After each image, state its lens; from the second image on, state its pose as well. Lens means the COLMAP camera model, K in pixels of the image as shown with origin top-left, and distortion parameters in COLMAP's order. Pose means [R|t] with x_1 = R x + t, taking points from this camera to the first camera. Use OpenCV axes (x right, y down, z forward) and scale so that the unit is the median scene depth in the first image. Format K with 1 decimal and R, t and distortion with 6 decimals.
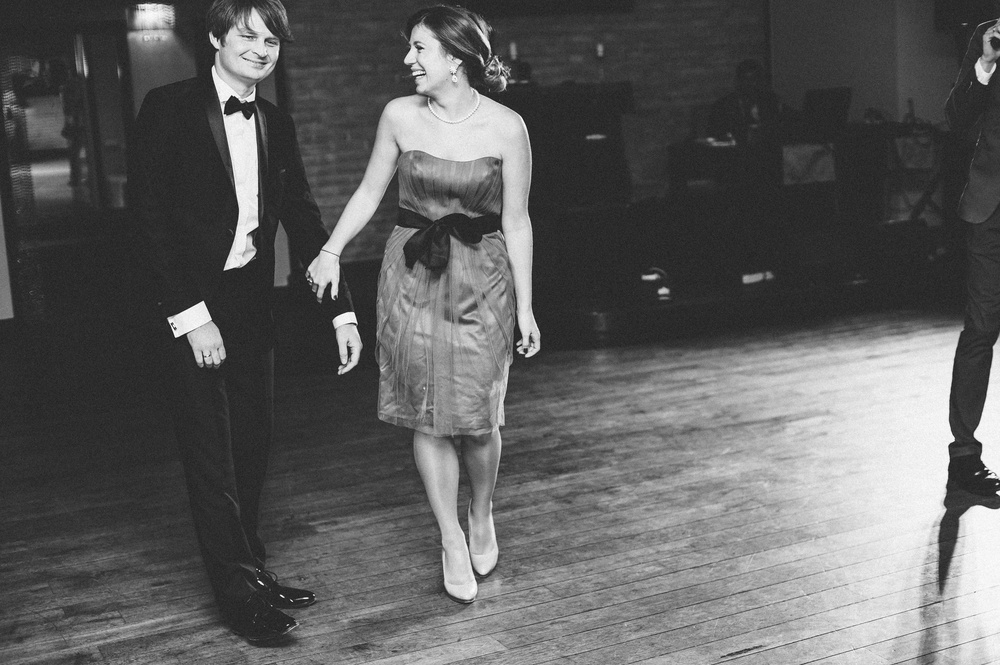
lens RADIAL K [[1487.3, 0, 500.0], [0, 1487.3, 332.5], [0, 0, 1]] dist [-0.110512, 0.109897]
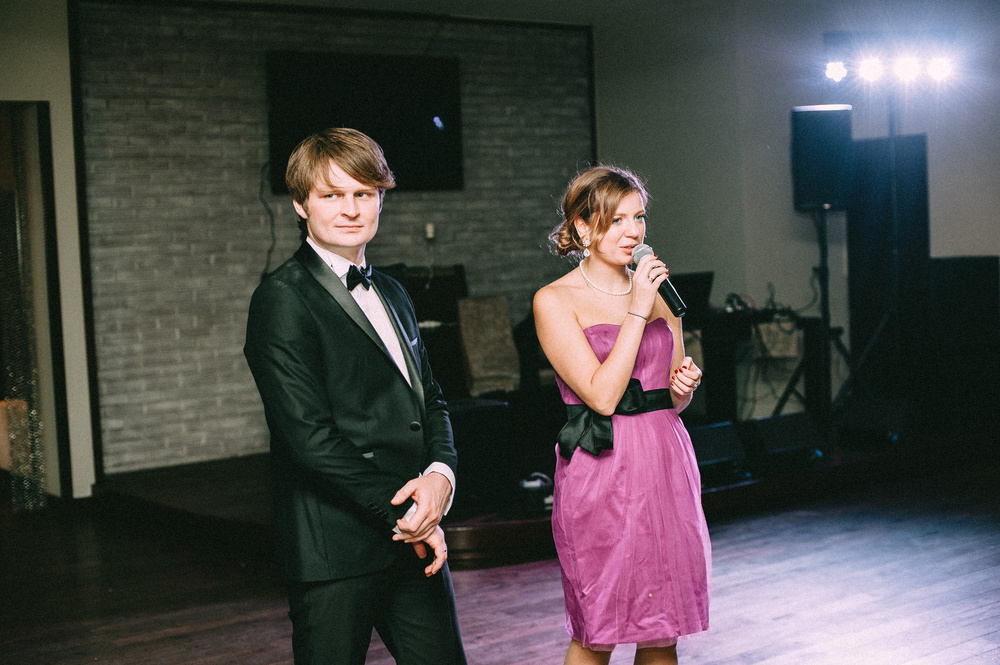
lens RADIAL K [[1487.3, 0, 500.0], [0, 1487.3, 332.5], [0, 0, 1]] dist [-0.110512, 0.109897]
pose [[0.983356, -0.001993, 0.181679, -0.096294], [0.024205, 0.992464, -0.120126, -0.025511], [-0.180070, 0.122524, 0.975993, 0.159313]]
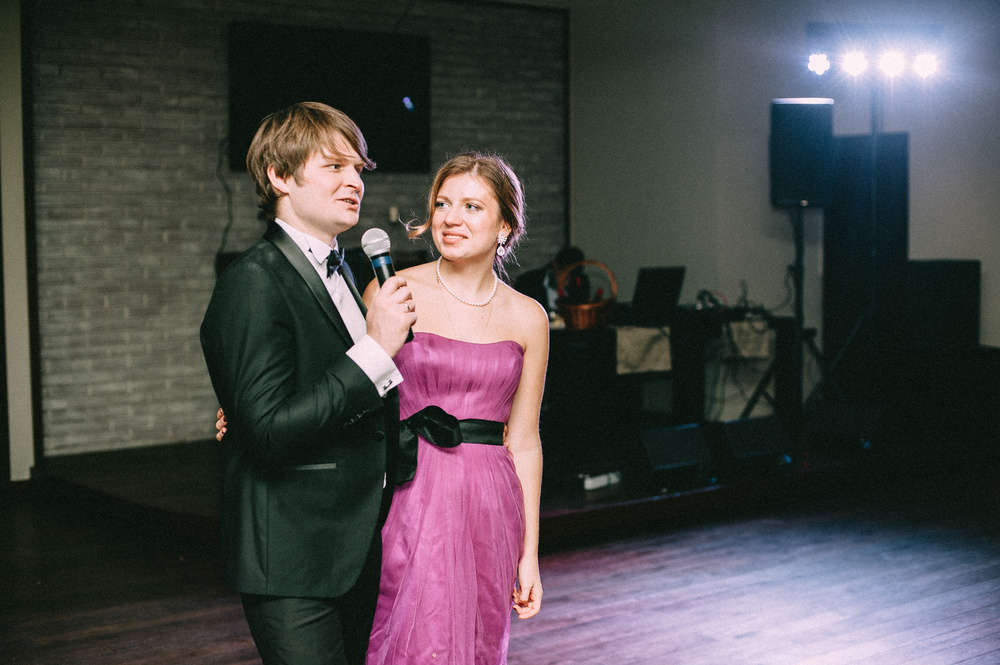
lens RADIAL K [[1487.3, 0, 500.0], [0, 1487.3, 332.5], [0, 0, 1]] dist [-0.110512, 0.109897]
pose [[0.979093, 0.028642, 0.201384, -0.079686], [-0.006300, 0.993832, -0.110719, -0.035288], [-0.203313, 0.107136, 0.973235, 0.206371]]
